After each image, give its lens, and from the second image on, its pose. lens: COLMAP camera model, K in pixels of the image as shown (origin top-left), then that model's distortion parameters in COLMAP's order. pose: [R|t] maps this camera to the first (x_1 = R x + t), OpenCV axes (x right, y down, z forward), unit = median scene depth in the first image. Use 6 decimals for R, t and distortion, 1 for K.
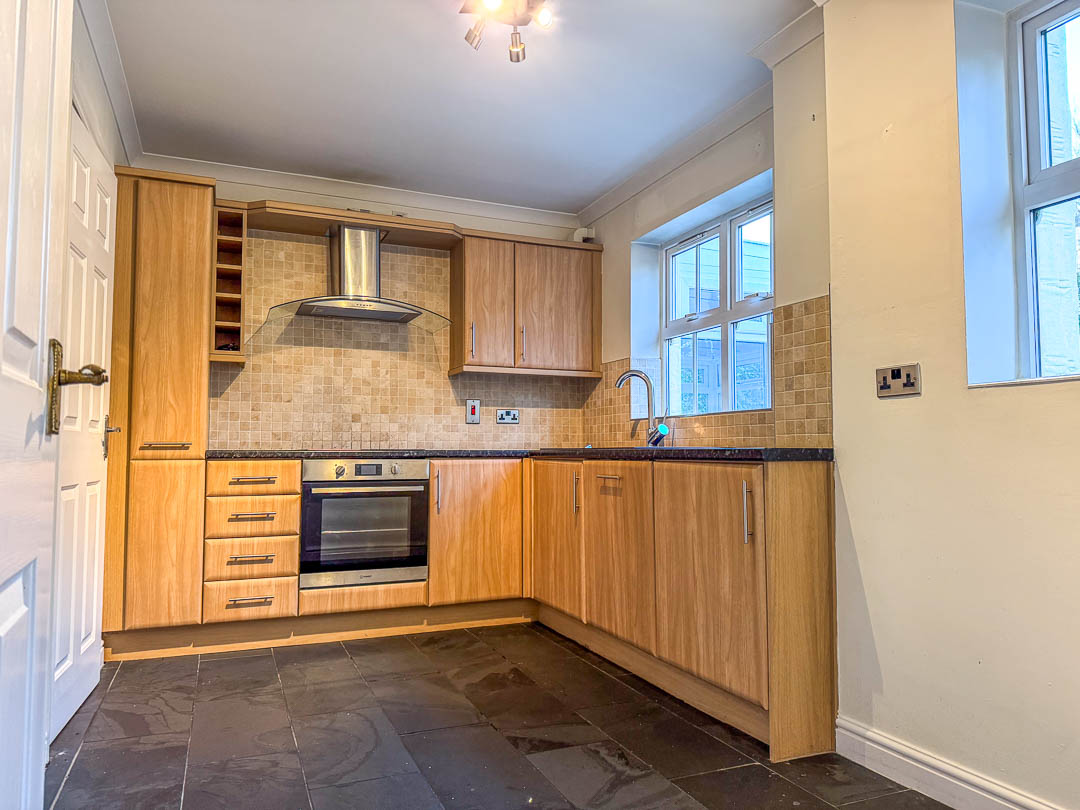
lens RADIAL K [[762.0, 0, 542.3], [0, 762.0, 404.6], [0, 0, 1]] dist [0.037064, -0.008255]
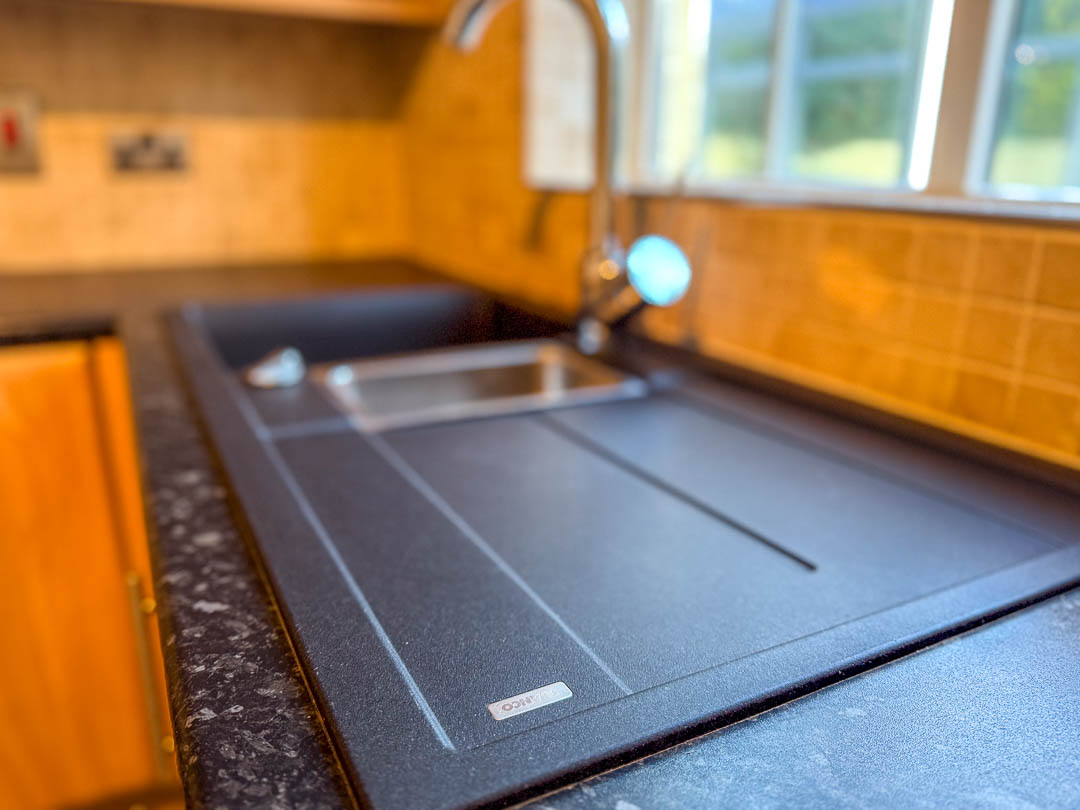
lens RADIAL K [[762.0, 0, 538.1], [0, 762.0, 403.1], [0, 0, 1]] dist [0.037064, -0.008255]
pose [[0.996532, -0.015719, 0.081713, 0.102309], [-0.015934, 0.927773, 0.372805, -0.010821], [-0.081672, -0.372814, 0.924305, 0.758283]]
